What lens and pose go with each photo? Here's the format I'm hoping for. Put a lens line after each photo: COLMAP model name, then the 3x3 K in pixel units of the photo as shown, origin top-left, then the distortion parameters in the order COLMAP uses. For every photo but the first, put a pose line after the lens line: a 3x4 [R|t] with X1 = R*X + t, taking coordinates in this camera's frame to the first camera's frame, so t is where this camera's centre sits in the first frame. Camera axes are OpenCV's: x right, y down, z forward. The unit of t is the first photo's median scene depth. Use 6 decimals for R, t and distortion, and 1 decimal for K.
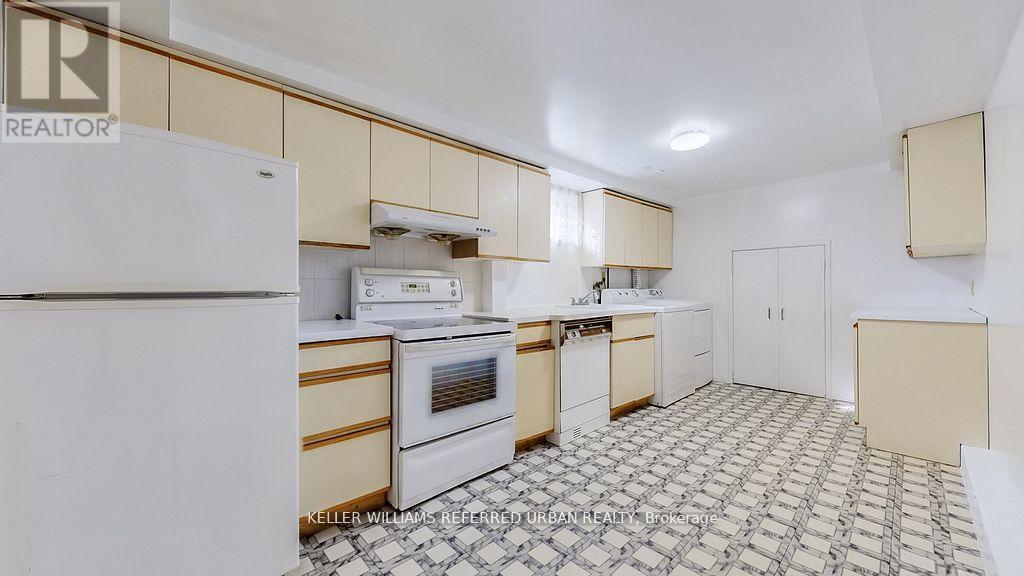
lens RADIAL K [[345.7, 0, 513.1], [0, 345.7, 290.8], [0, 0, 1]] dist [-0.000903, -0.000101]
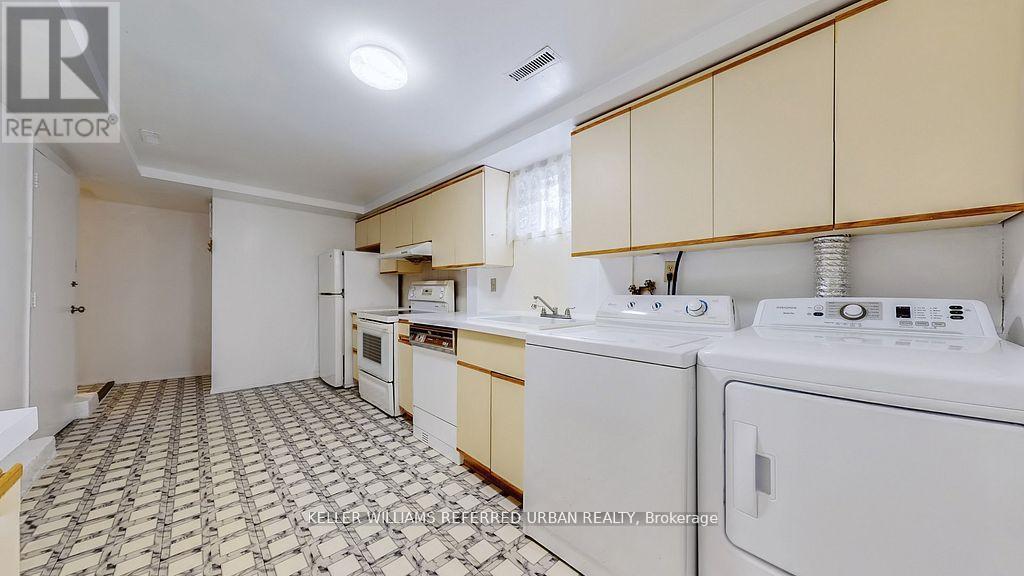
lens RADIAL K [[345.7, 0, 513.1], [0, 345.7, 290.8], [0, 0, 1]] dist [-0.000903, -0.000101]
pose [[0.028736, -0.000112, -0.999587, 1.235717], [-0.007792, 0.999970, -0.000336, -0.016940], [0.999557, 0.007798, 0.028734, 1.266024]]
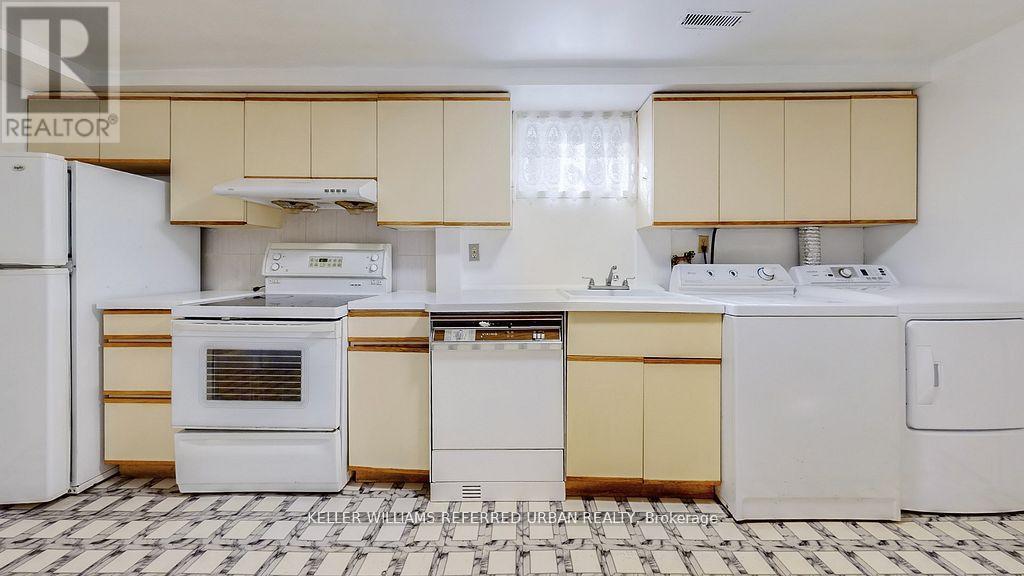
lens RADIAL K [[340.8, 0, 517.4], [0, 340.8, 263.9], [0, 0, 1]] dist [-0.004781, -0.000067]
pose [[0.754785, 0.002926, -0.655965, 0.677936], [-0.006906, 0.999970, -0.003487, -0.003825], [0.655935, 0.007162, 0.754783, 0.602435]]
